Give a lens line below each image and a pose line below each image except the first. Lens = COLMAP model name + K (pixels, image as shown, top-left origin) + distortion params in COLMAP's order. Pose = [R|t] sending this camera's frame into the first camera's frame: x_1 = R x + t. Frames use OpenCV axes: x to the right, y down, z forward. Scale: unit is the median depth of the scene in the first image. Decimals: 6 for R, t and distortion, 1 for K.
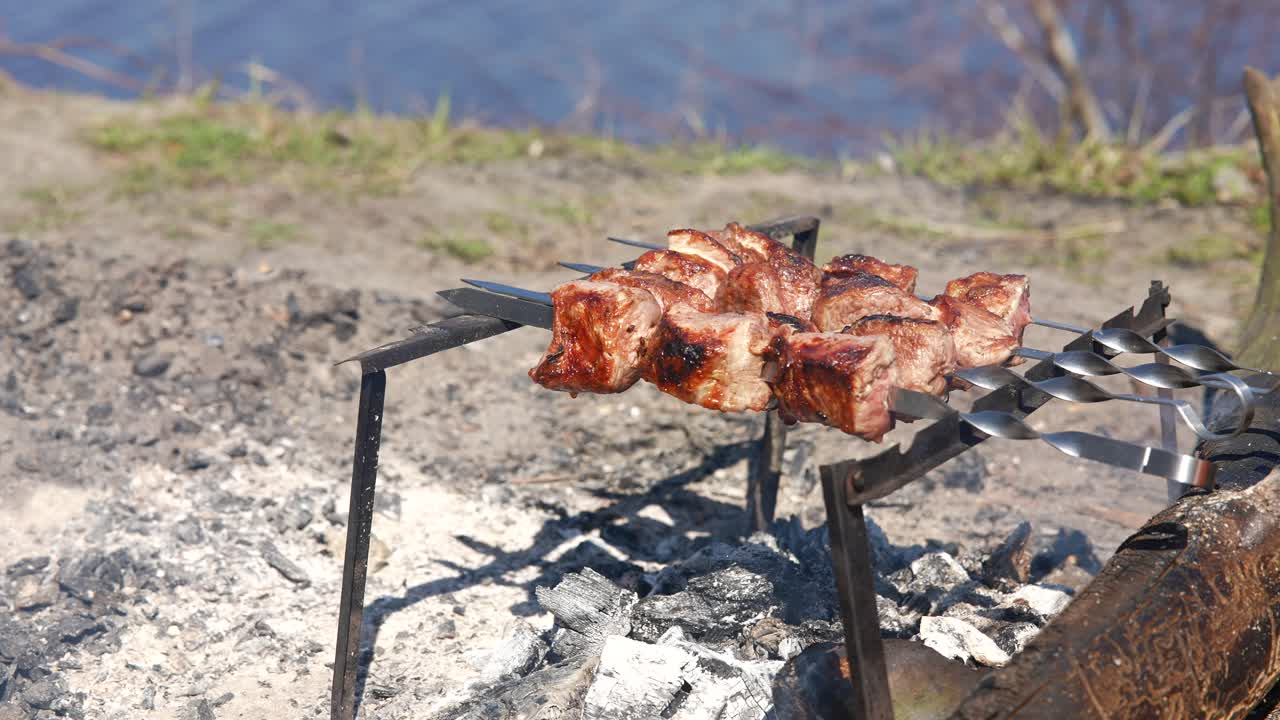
lens RADIAL K [[3679.5, 0, 640.0], [0, 3679.5, 360.0], [0, 0, 1]] dist [-0.016356, 0.317607]
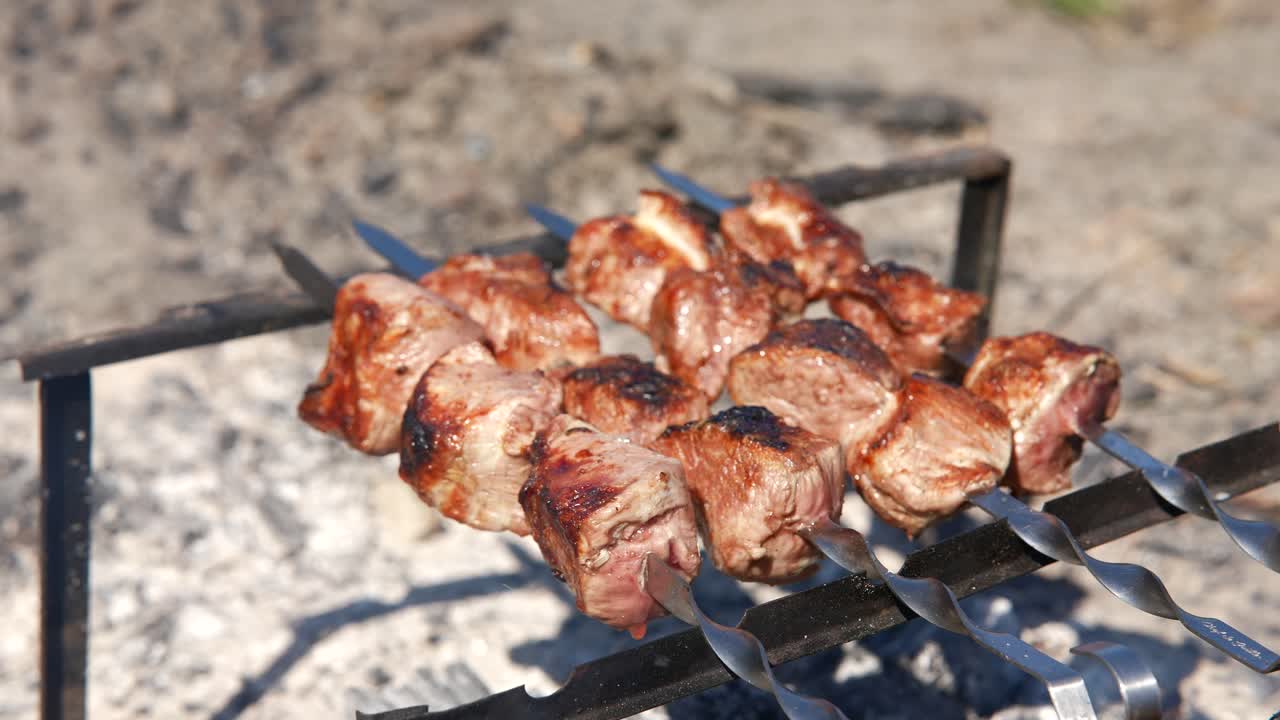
lens RADIAL K [[3679.5, 0, 640.0], [0, 3679.5, 360.0], [0, 0, 1]] dist [-0.016356, 0.317607]
pose [[0.899837, 0.160132, -0.405773, 0.310649], [-0.095086, 0.979821, 0.175810, -0.133409], [0.425738, -0.119617, 0.896905, 0.428368]]
